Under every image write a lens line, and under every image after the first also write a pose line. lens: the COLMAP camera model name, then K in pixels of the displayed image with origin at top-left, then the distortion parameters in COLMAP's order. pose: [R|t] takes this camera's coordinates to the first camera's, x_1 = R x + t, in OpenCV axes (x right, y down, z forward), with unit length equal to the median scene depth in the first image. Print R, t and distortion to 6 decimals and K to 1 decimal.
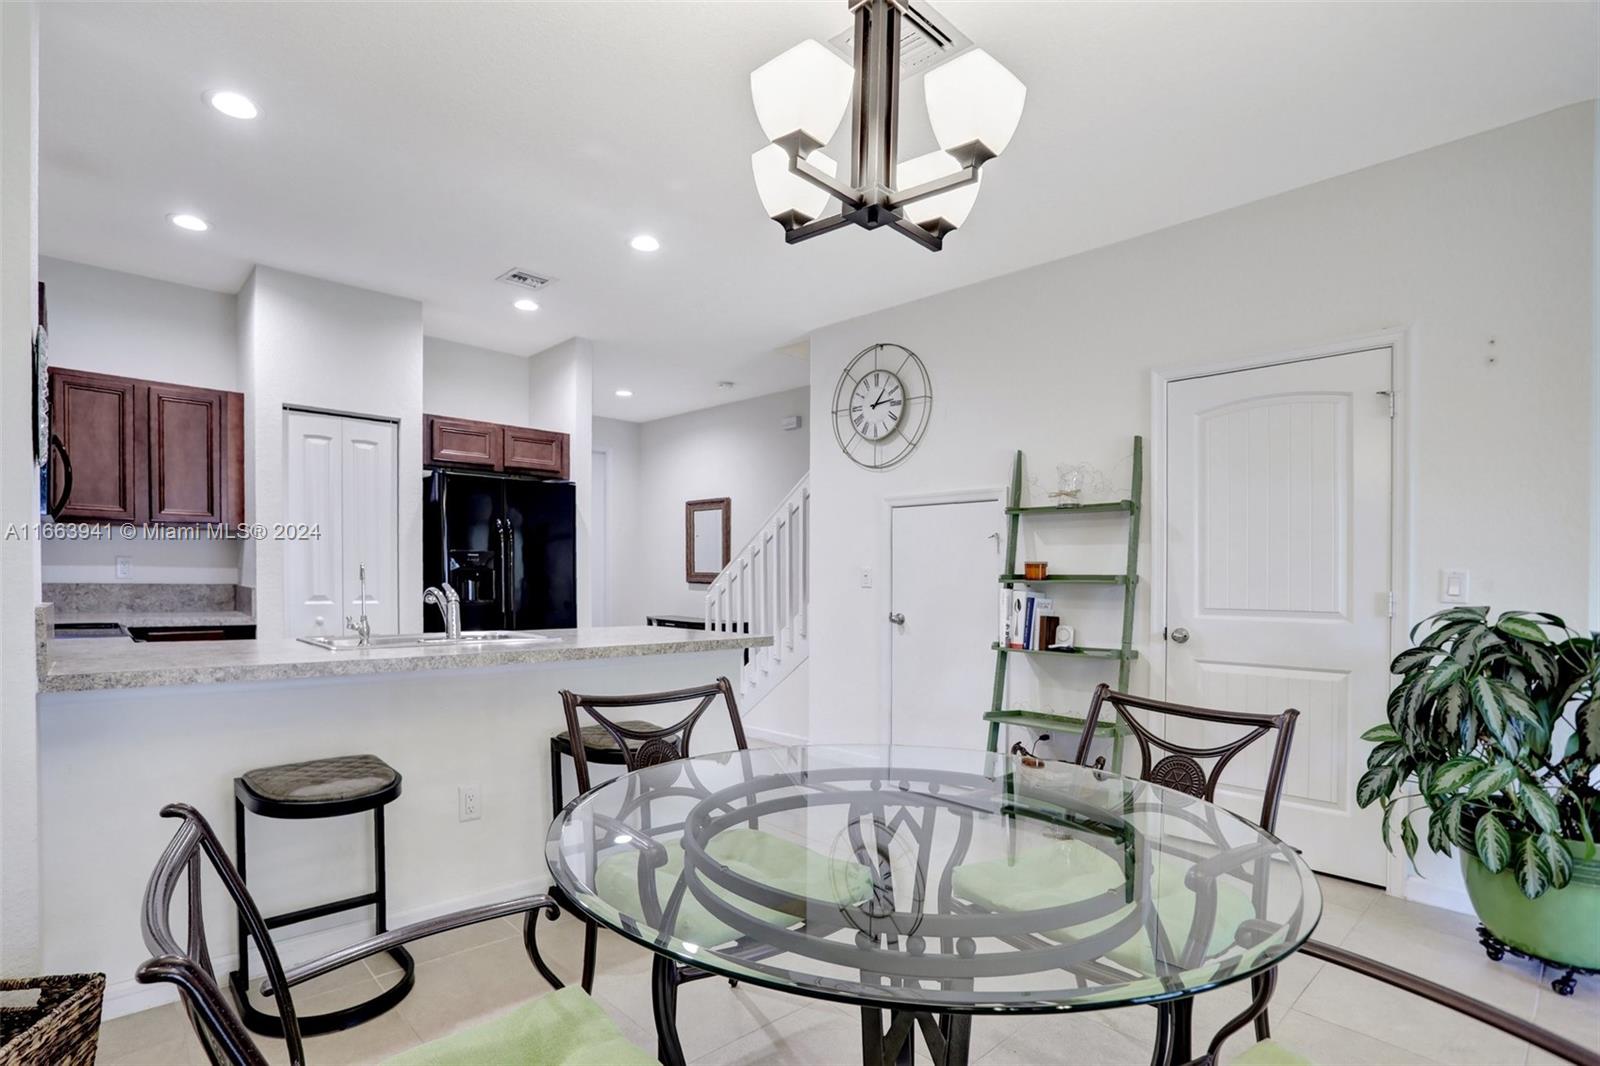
lens RADIAL K [[782.6, 0, 799.5], [0, 782.6, 588.7], [0, 0, 1]] dist [-0.030655, -0.000167]
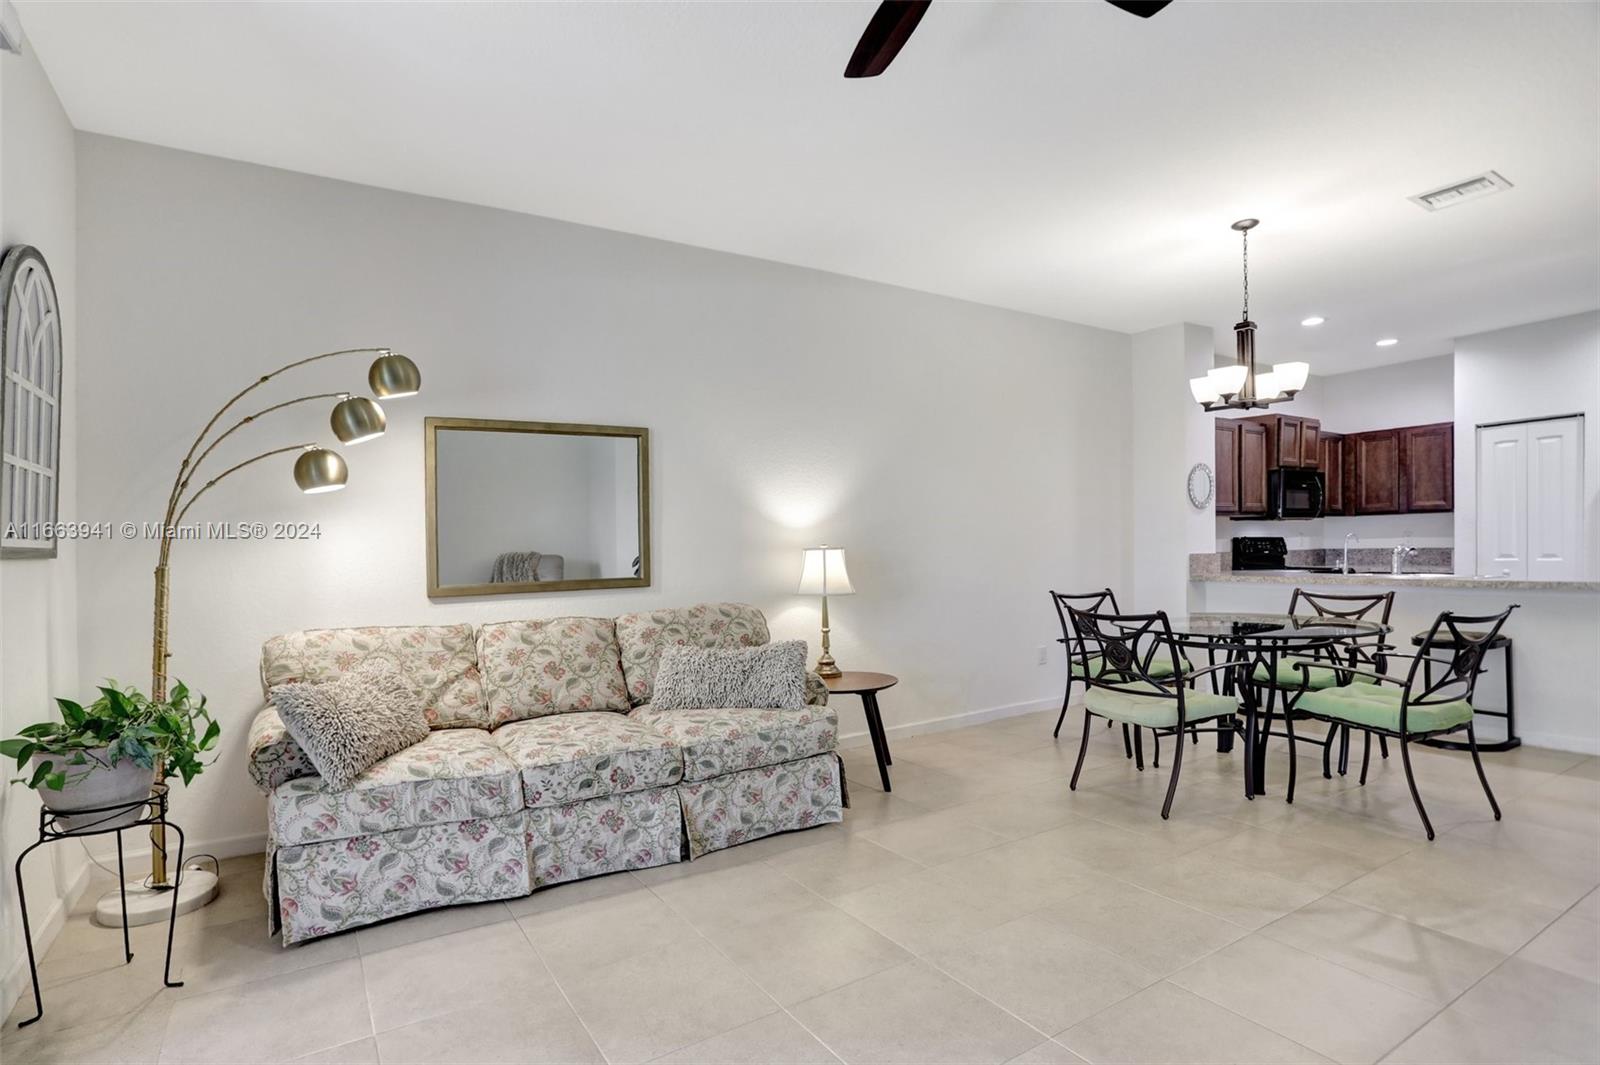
lens RADIAL K [[807.8, 0, 779.7], [0, 807.8, 568.1], [0, 0, 1]] dist [-0.049114, 0.037940]
pose [[-0.176843, 0.009219, -0.984196, 1.078757], [-0.001671, 0.999952, 0.009667, 0.023211], [0.984238, 0.003355, -0.176819, -0.047631]]
